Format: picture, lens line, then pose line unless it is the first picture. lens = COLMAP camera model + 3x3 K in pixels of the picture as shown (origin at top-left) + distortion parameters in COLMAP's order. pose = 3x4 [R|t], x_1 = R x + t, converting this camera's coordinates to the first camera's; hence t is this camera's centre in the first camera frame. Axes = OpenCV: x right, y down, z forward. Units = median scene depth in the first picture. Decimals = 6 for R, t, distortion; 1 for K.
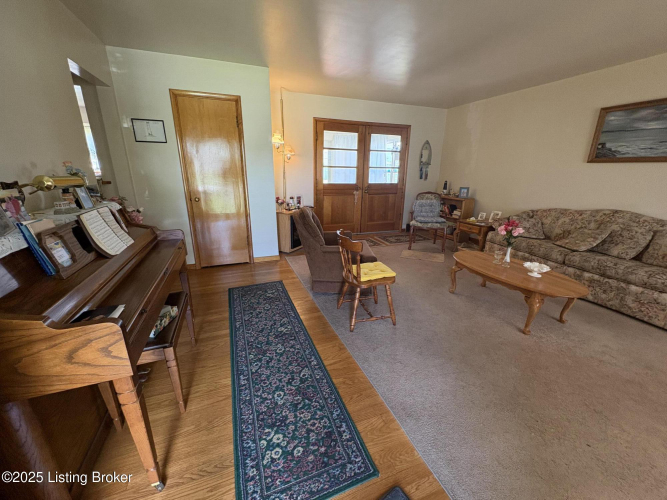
lens RADIAL K [[267.5, 0, 332.6], [0, 267.5, 247.4], [0, 0, 1]] dist [-0.001303, -0.000256]
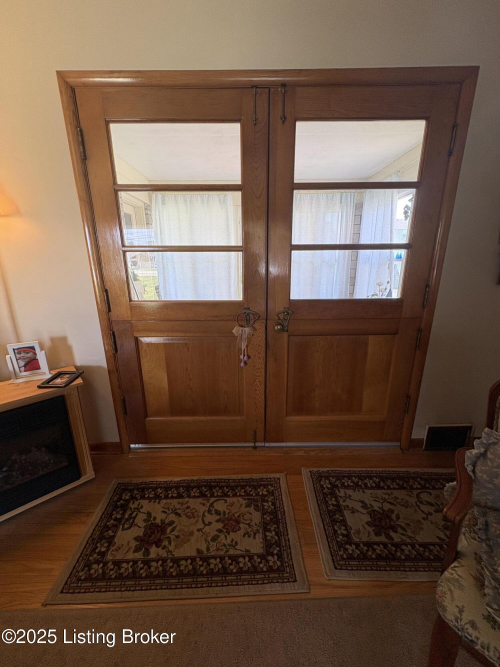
lens RADIAL K [[267.5, 0, 253.5], [0, 267.5, 327.5], [0, 0, 1]] dist [-0.001303, -0.000256]
pose [[0.937945, 0.073475, -0.338912, 0.211858], [-0.073432, 0.997216, 0.012968, -0.221588], [0.338921, 0.012723, 0.940729, 0.742056]]
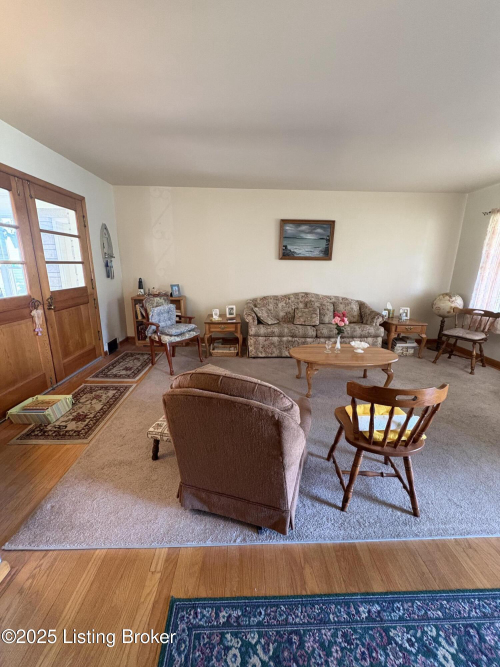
lens RADIAL K [[267.5, 0, 248.9], [0, 267.5, 330.4], [0, 0, 1]] dist [-0.001303, -0.000256]
pose [[0.330329, -0.237706, 0.913443, -0.256286], [0.257564, 0.953740, 0.155050, -0.153090], [-0.908044, 0.184053, 0.376272, 0.473173]]
